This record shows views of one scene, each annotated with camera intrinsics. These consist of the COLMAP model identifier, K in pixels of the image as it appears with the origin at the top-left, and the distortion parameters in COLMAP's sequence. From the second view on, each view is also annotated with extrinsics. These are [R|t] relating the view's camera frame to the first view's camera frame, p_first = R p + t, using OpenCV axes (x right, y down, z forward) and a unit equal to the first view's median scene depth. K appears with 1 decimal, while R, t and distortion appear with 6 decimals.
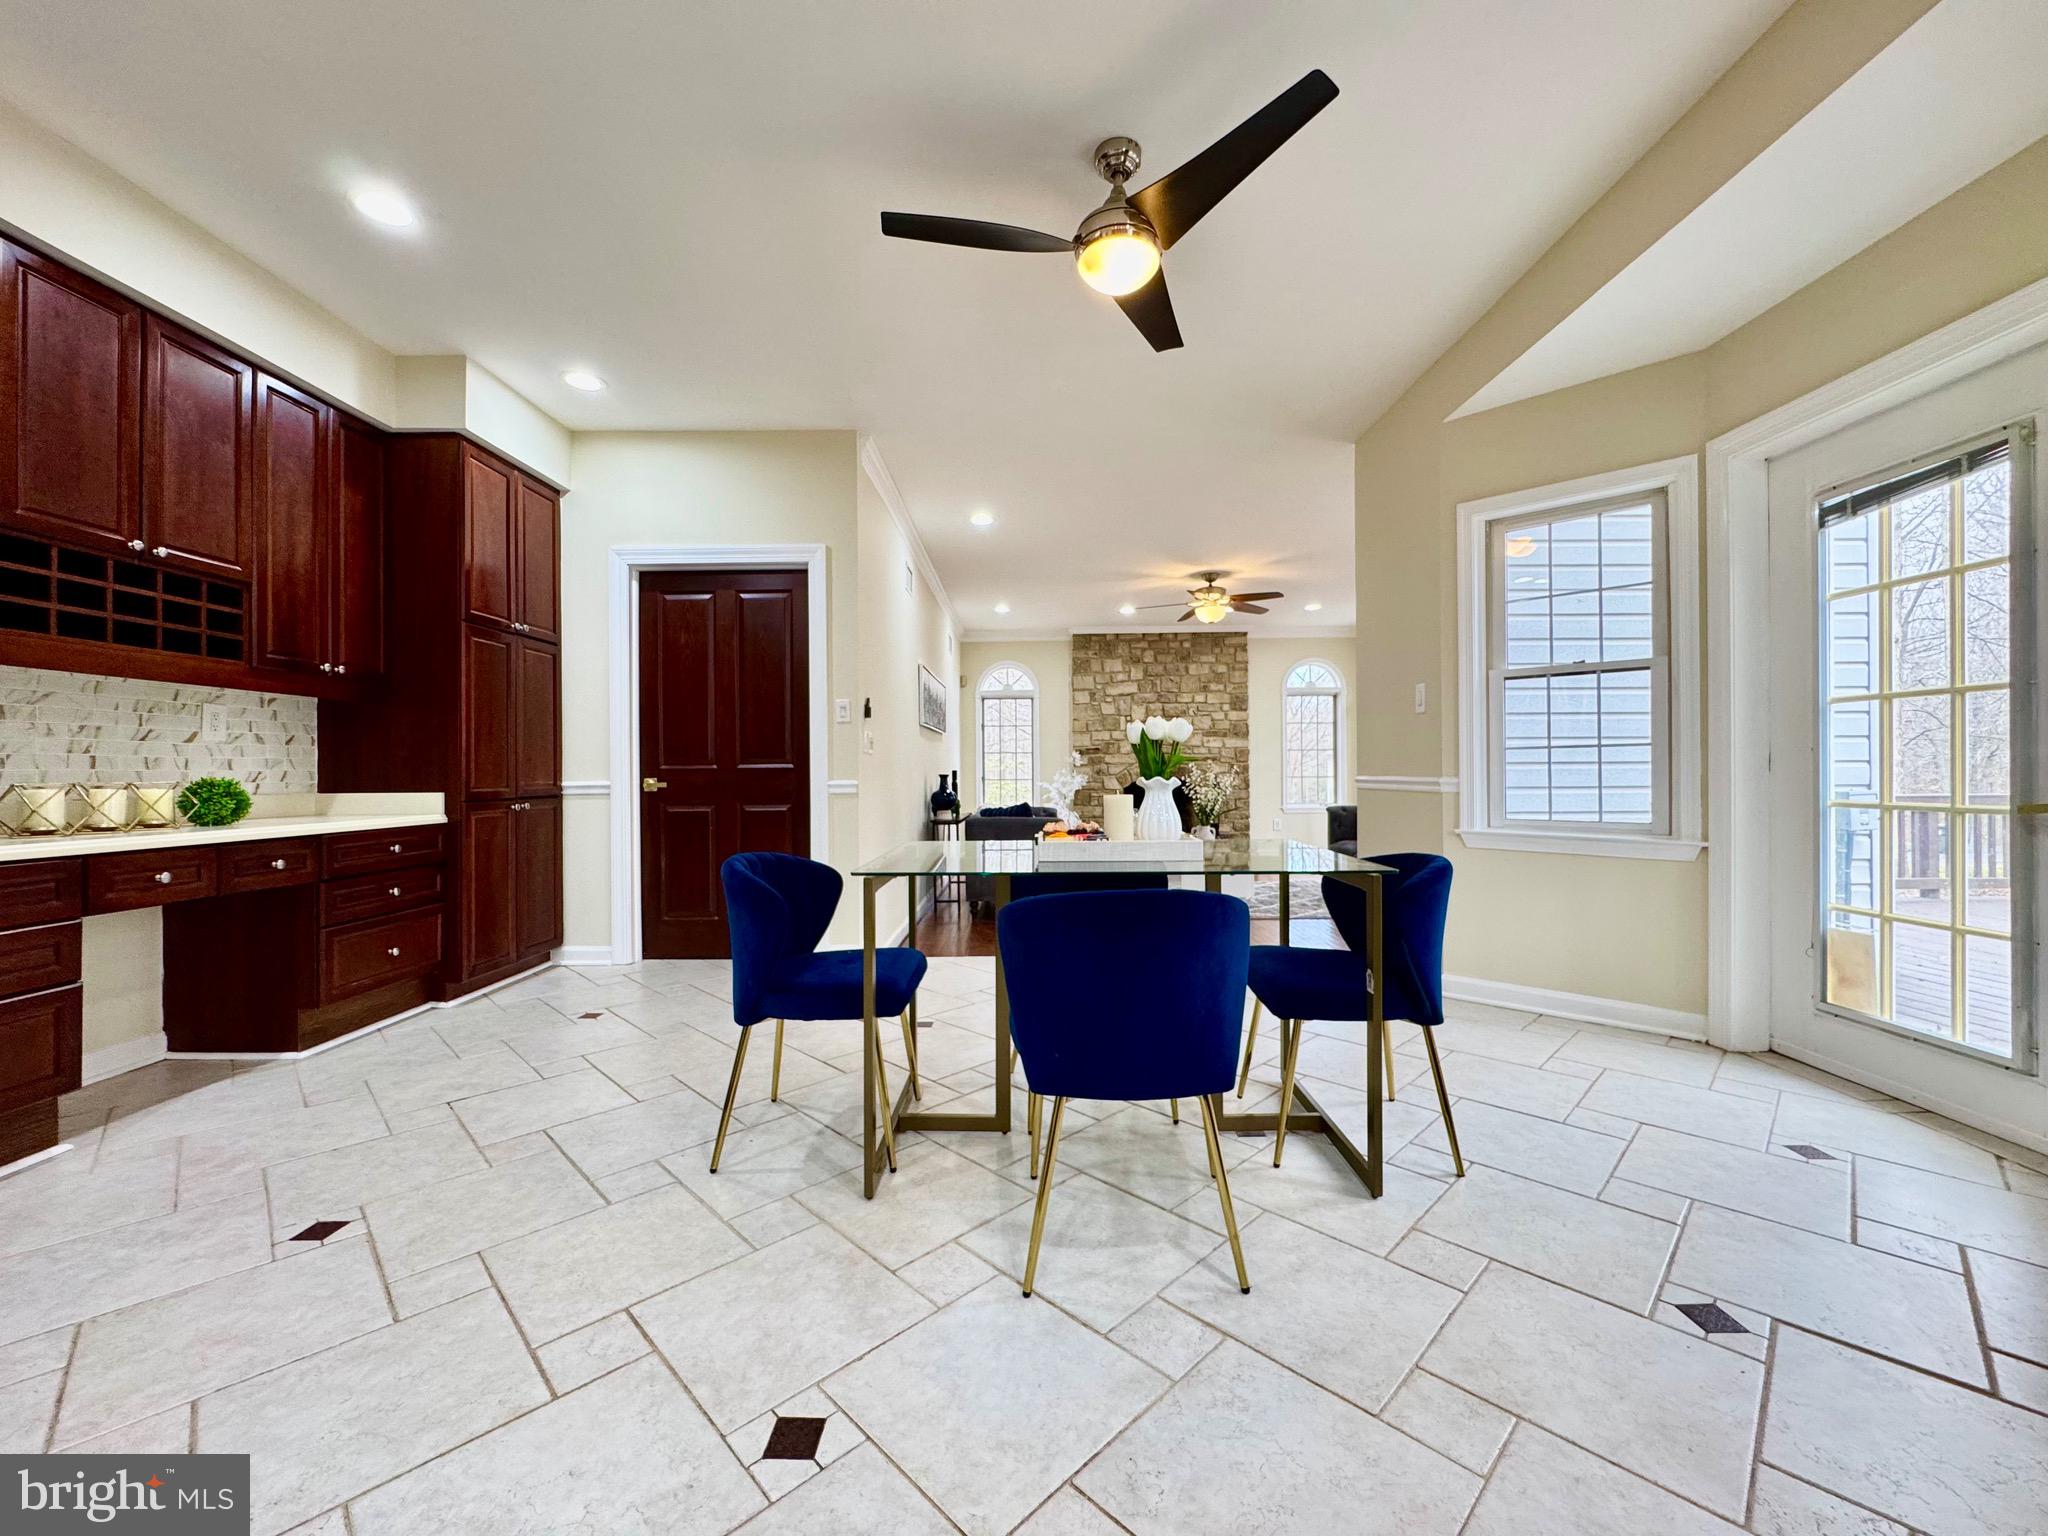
lens RADIAL K [[817.0, 0, 1026.8], [0, 817.0, 772.0], [0, 0, 1]] dist [-0.002962, 0.000734]
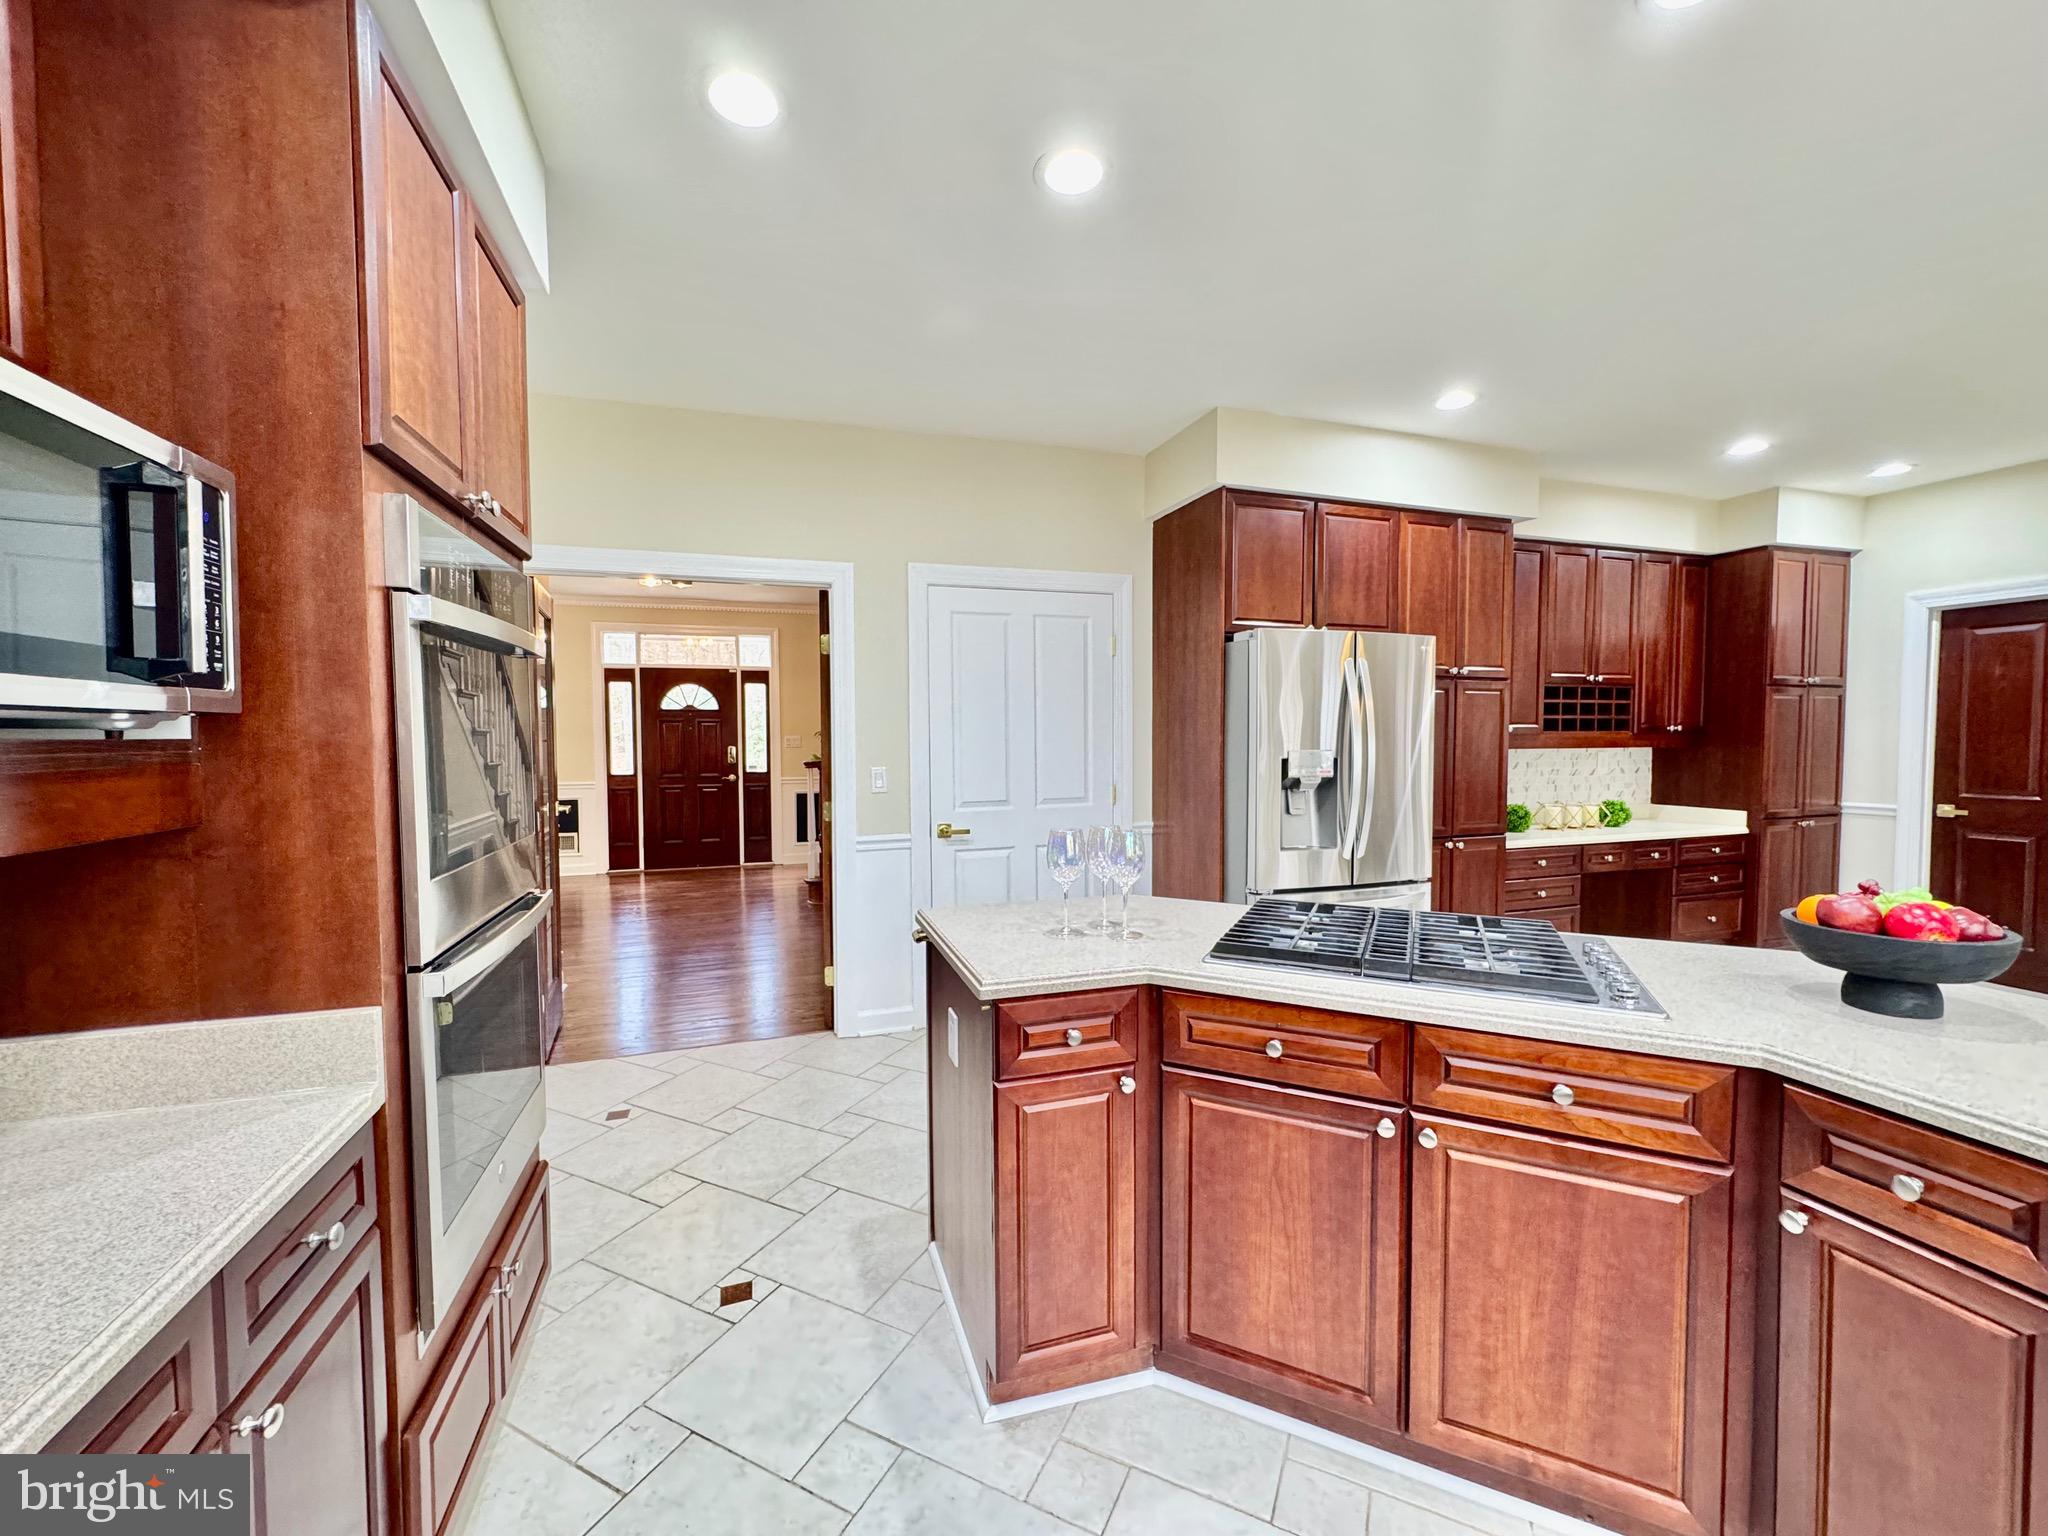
lens RADIAL K [[817.0, 0, 1025.8], [0, 817.0, 770.5], [0, 0, 1]] dist [-0.002962, 0.000734]
pose [[0.317482, 0.042511, -0.947311, 0.169949], [-0.001872, 0.999021, 0.044204, -0.086272], [0.948262, -0.012261, 0.317251, -0.498069]]
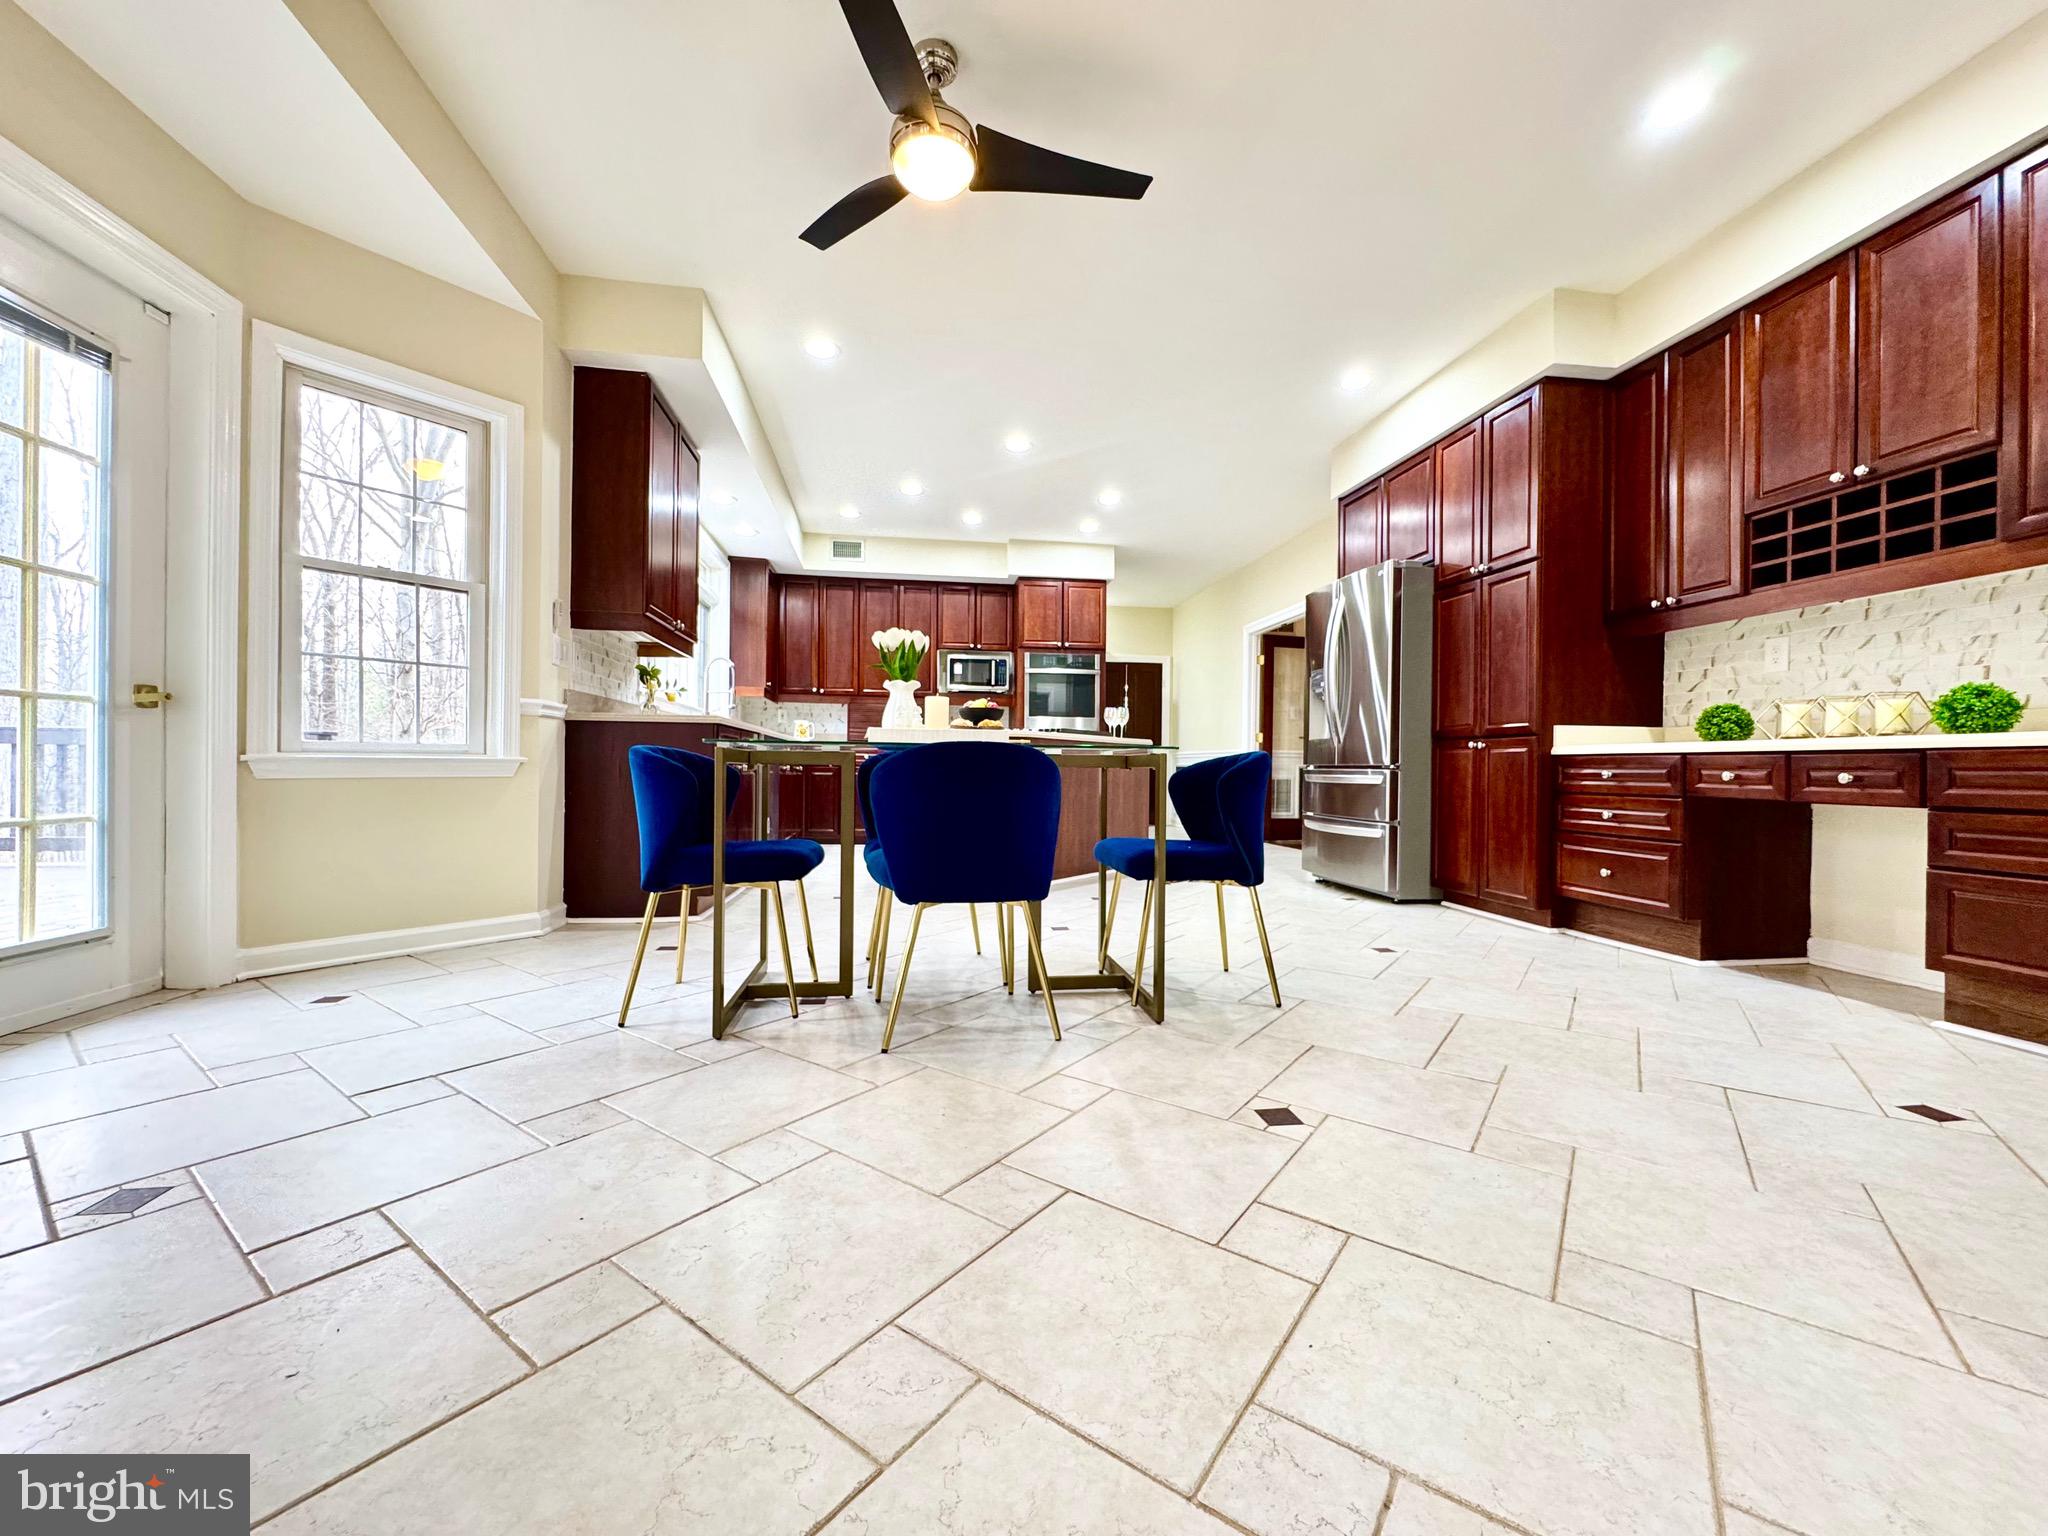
lens RADIAL K [[817.0, 0, 1020.8], [0, 817.0, 773.4], [0, 0, 1]] dist [-0.002962, 0.000734]
pose [[-0.989616, -0.003812, -0.143686, 0.084453], [-0.004942, 0.999960, 0.007510, 0.067869], [0.143651, 0.008142, -0.989595, 1.144669]]
